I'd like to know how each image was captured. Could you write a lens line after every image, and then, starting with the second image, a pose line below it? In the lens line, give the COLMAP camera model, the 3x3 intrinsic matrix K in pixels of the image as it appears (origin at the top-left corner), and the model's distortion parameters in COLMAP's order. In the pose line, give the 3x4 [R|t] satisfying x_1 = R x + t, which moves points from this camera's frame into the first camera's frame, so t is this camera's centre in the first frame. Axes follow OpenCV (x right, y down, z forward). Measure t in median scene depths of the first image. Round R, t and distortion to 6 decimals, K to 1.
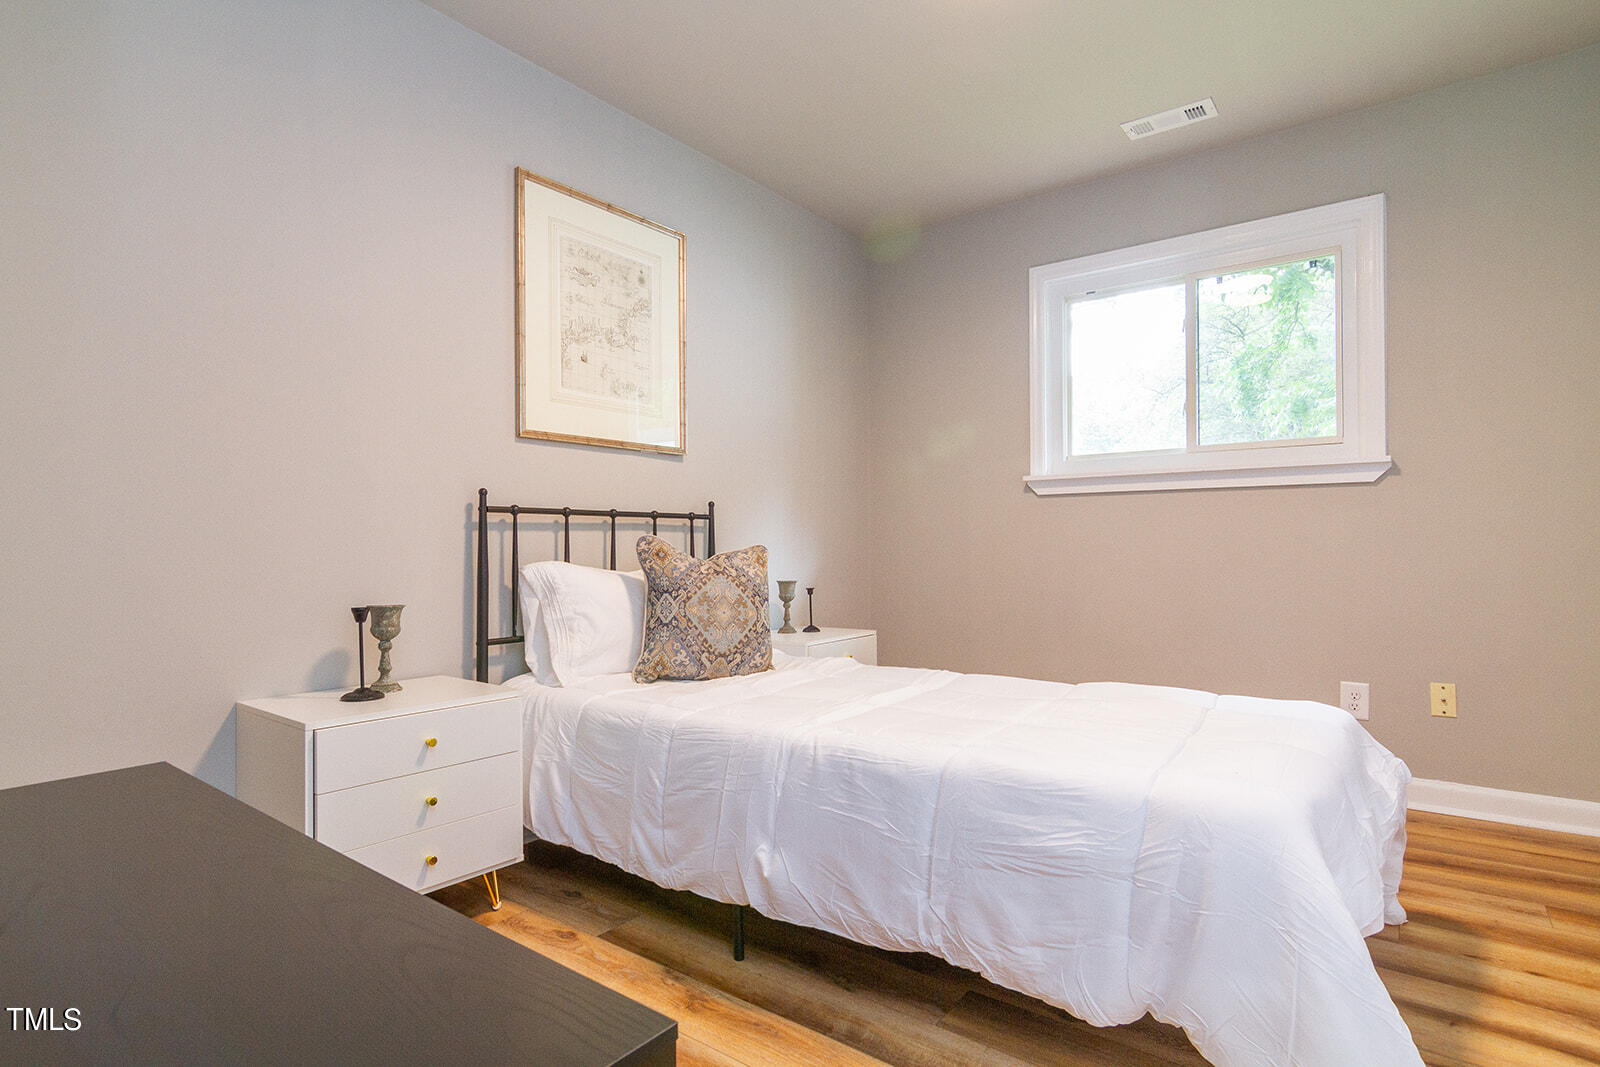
lens RADIAL K [[825.4, 0, 800.0], [0, 825.4, 533.5], [0, 0, 1]] dist [0.004061, 0.000036]
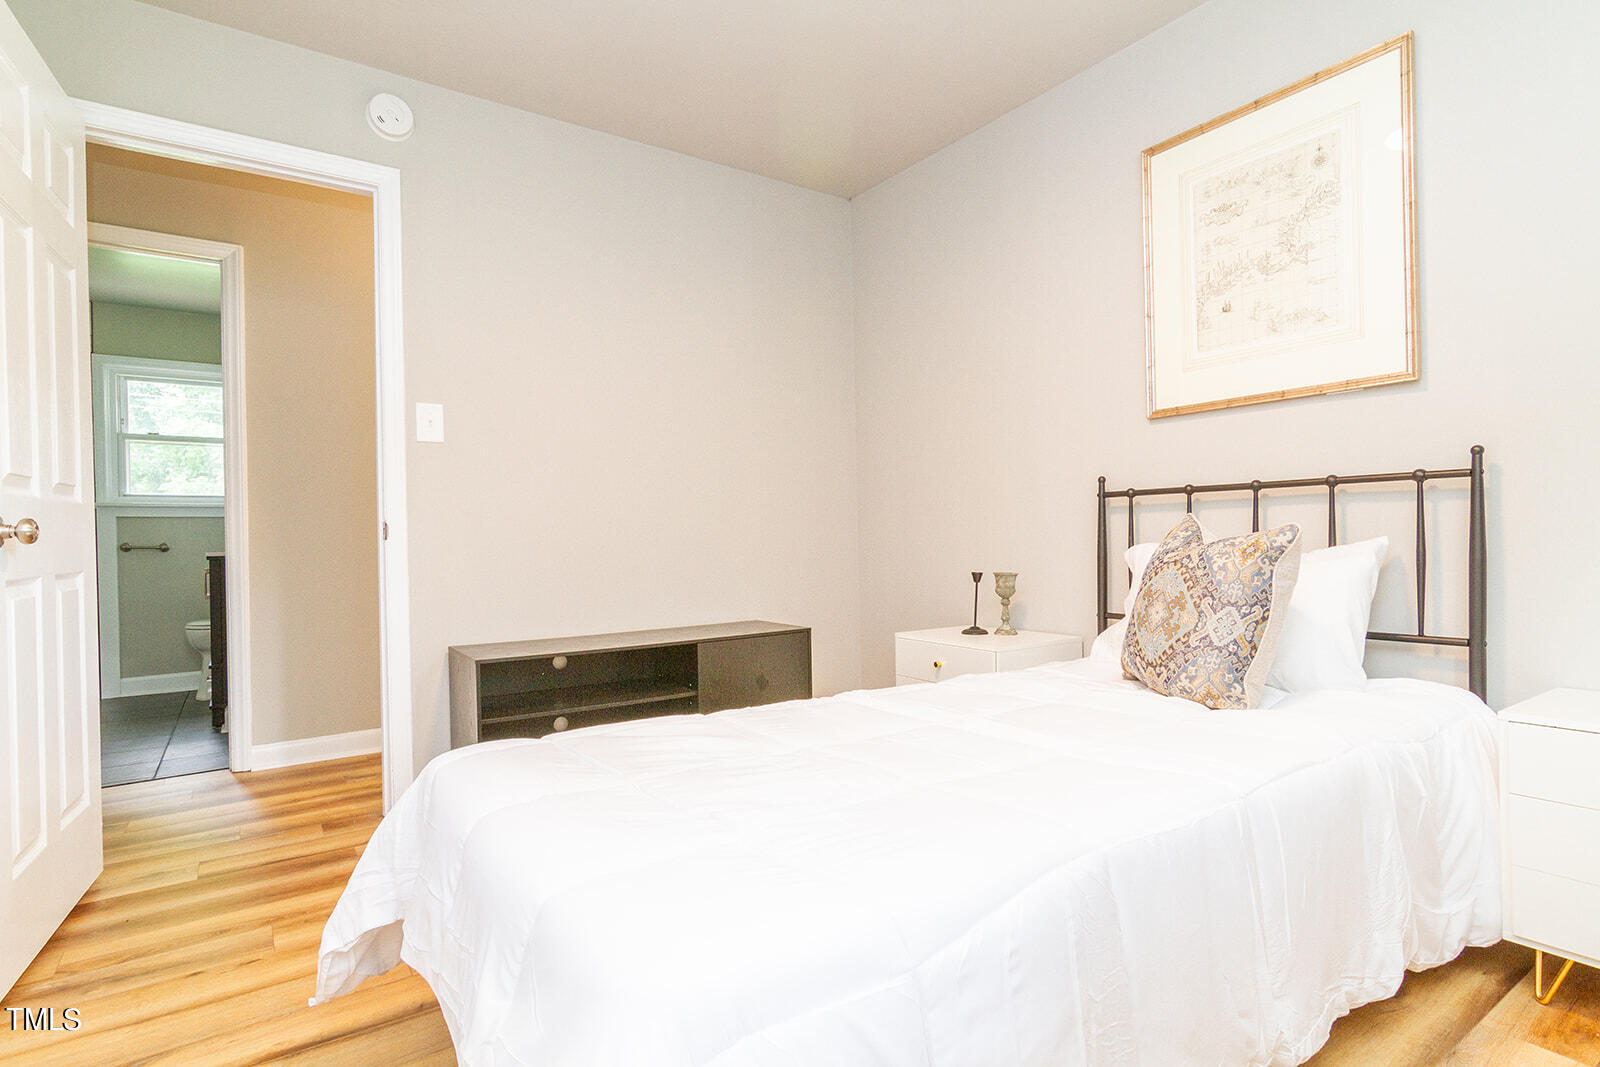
lens RADIAL K [[809.4, 0, 800.0], [0, 809.4, 533.5], [0, 0, 1]] dist [-0.002202, -0.000530]
pose [[-0.311721, 0.009144, -0.950130, 0.723834], [0.036669, 0.999325, -0.002413, 0.009332], [0.949466, -0.035593, -0.311846, 0.884685]]
